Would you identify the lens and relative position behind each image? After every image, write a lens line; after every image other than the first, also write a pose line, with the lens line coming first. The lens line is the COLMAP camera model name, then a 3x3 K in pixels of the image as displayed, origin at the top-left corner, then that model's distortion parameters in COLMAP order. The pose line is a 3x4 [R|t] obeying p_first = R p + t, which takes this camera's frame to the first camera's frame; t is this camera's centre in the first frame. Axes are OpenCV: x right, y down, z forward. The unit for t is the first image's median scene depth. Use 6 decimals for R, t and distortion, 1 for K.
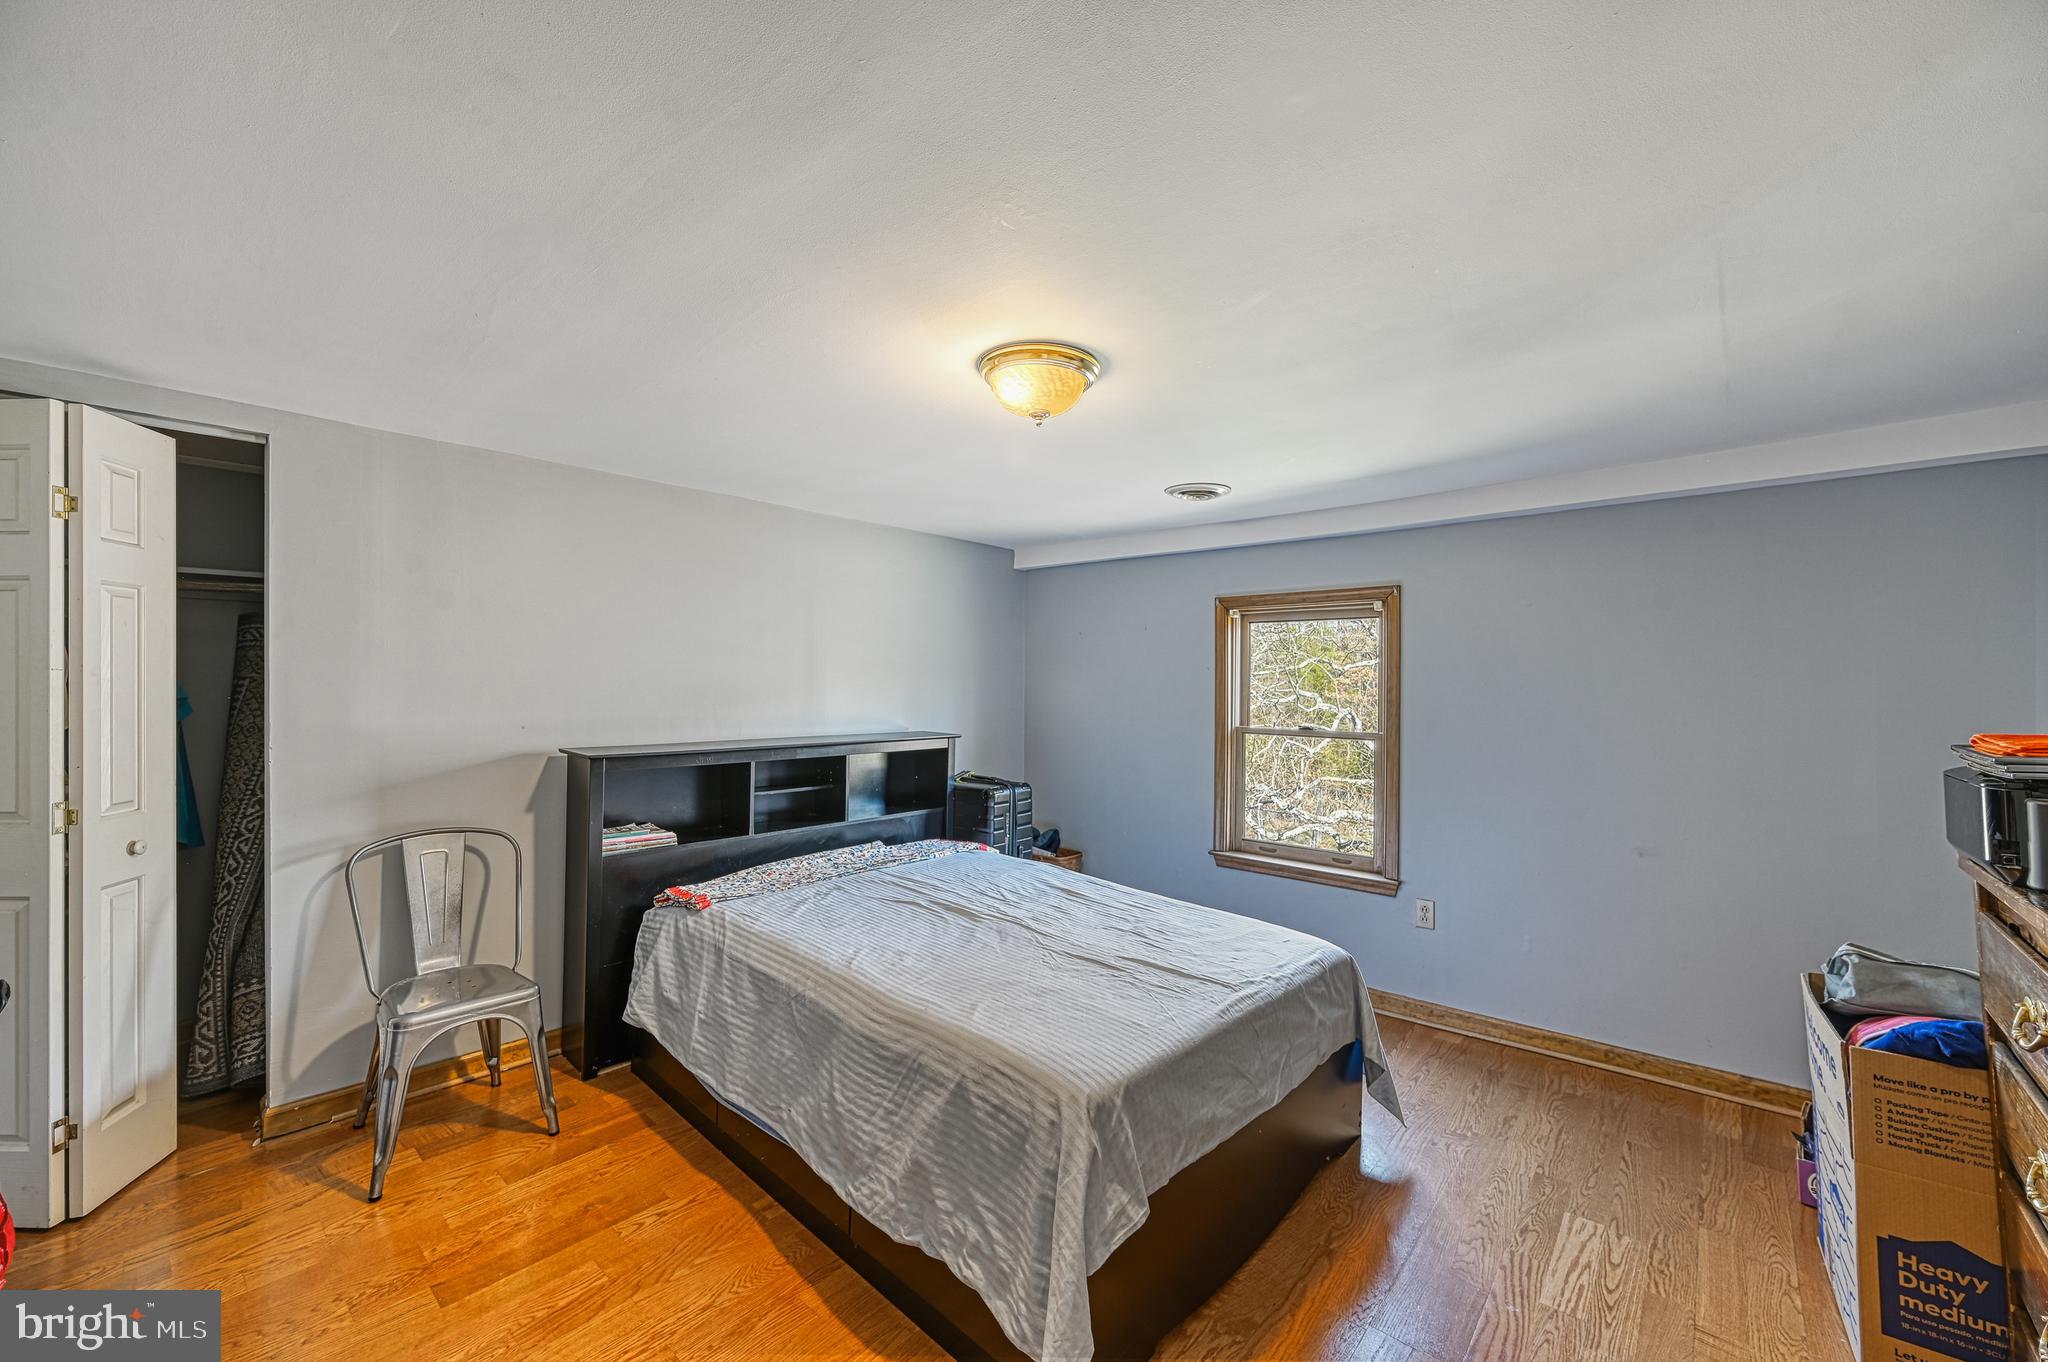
lens RADIAL K [[814.8, 0, 1016.8], [0, 814.8, 685.8], [0, 0, 1]] dist [0.002310, -0.000213]
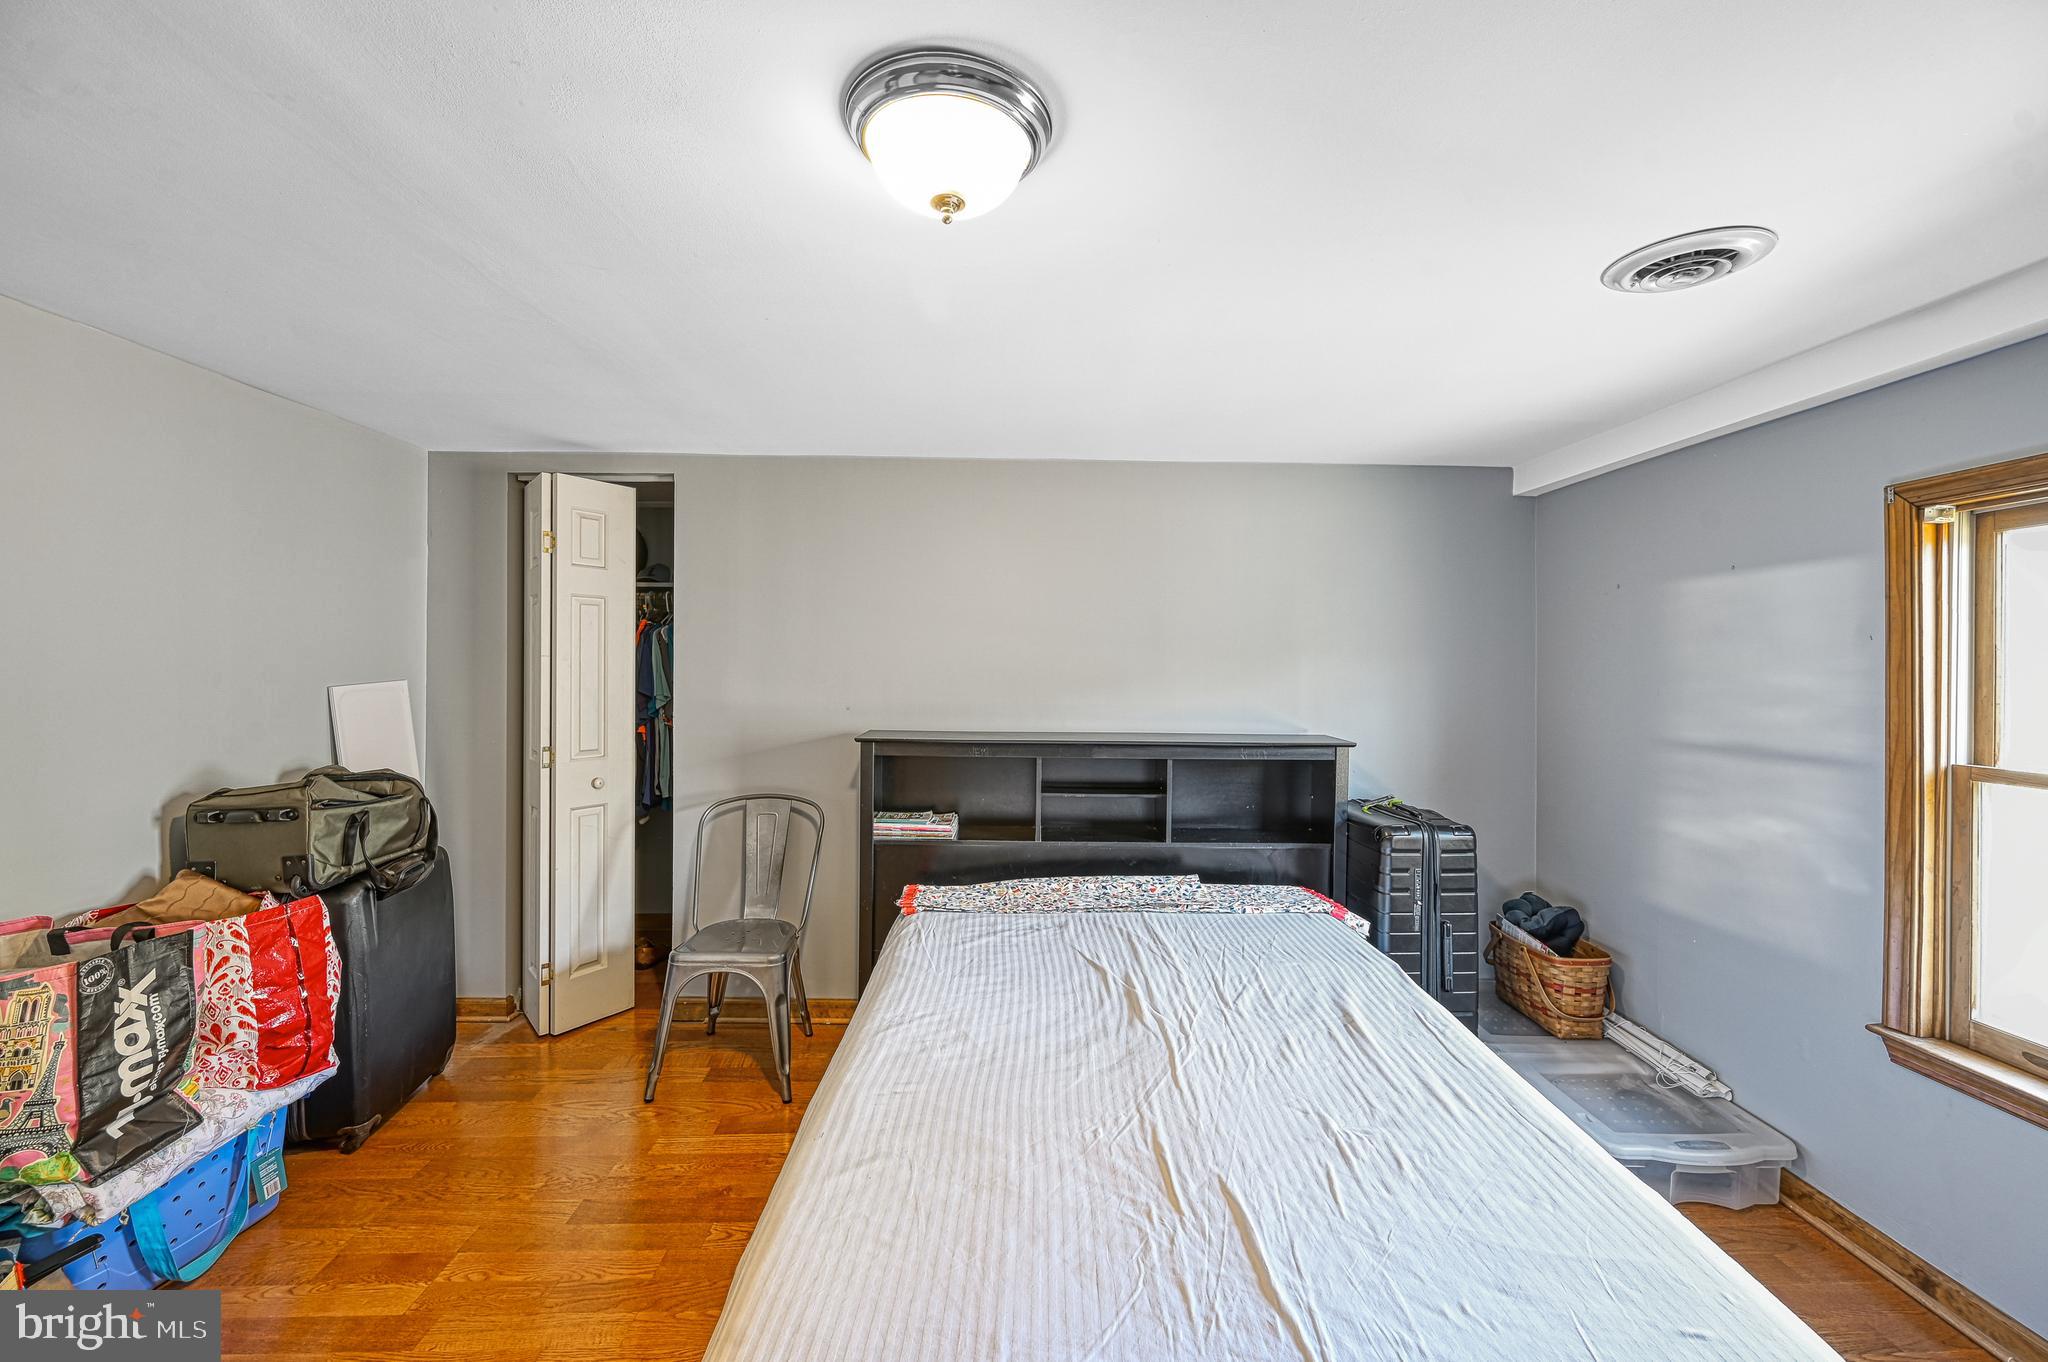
lens RADIAL K [[814.8, 0, 1026.4], [0, 814.8, 669.4], [0, 0, 1]] dist [0.002310, -0.000213]
pose [[0.683250, -0.000946, -0.730184, 0.337074], [-0.006834, 0.999947, -0.007689, 0.005999], [0.730153, 0.010244, 0.683207, 0.432974]]
